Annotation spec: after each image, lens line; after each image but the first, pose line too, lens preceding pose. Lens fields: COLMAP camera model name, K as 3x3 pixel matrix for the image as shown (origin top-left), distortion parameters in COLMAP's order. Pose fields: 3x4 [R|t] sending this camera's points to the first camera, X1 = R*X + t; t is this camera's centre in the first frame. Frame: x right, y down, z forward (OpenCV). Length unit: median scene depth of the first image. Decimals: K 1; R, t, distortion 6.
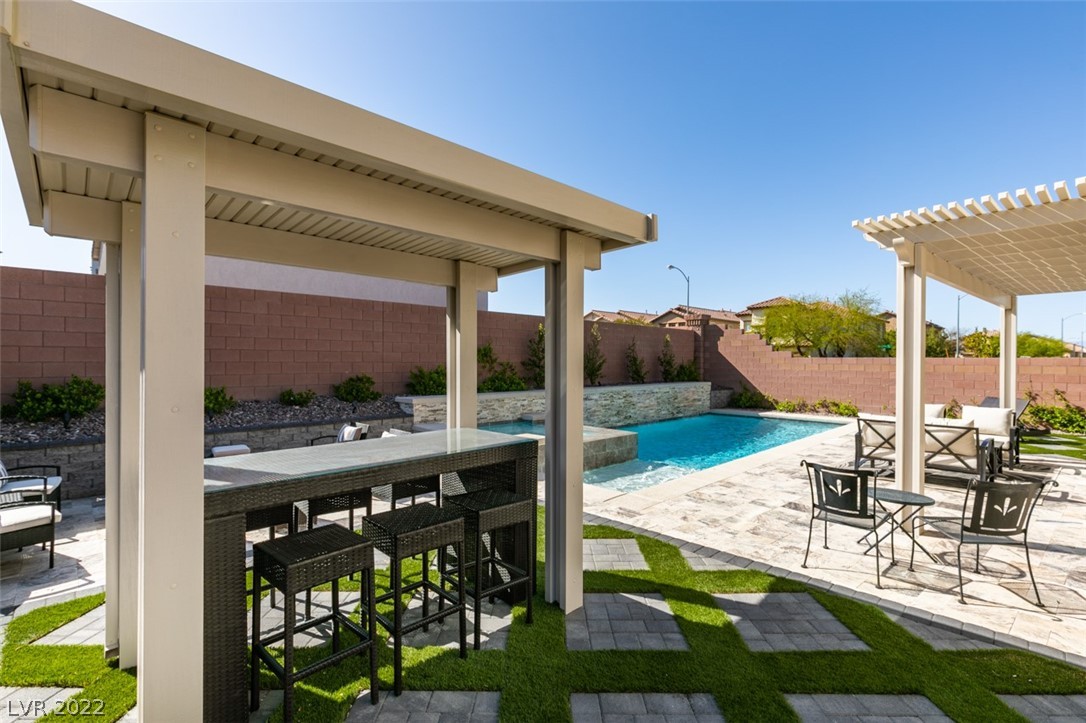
lens RADIAL K [[496.4, 0, 544.5], [0, 496.4, 362.4], [0, 0, 1]] dist [0.002574, -0.000283]
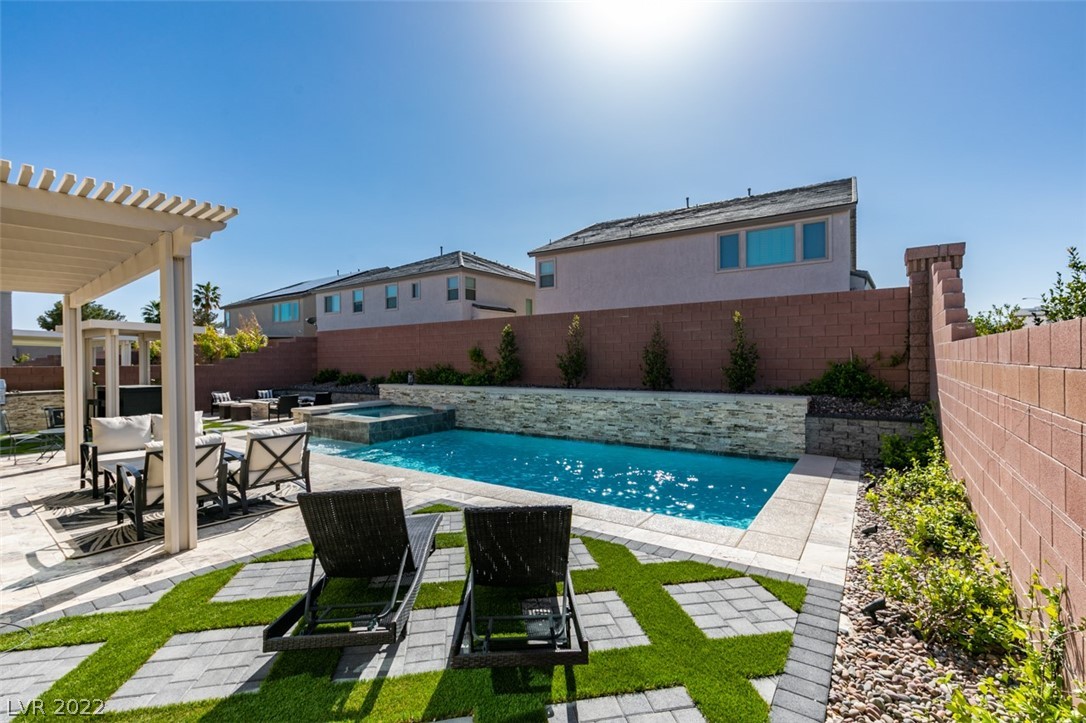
lens RADIAL K [[496.4, 0, 539.7], [0, 496.4, 361.1], [0, 0, 1]] dist [0.002574, -0.000283]
pose [[0.168237, -0.002460, -0.985743, 0.812235], [0.009028, 0.999959, -0.000955, 0.000987], [0.985705, -0.008739, 0.168253, 0.691249]]
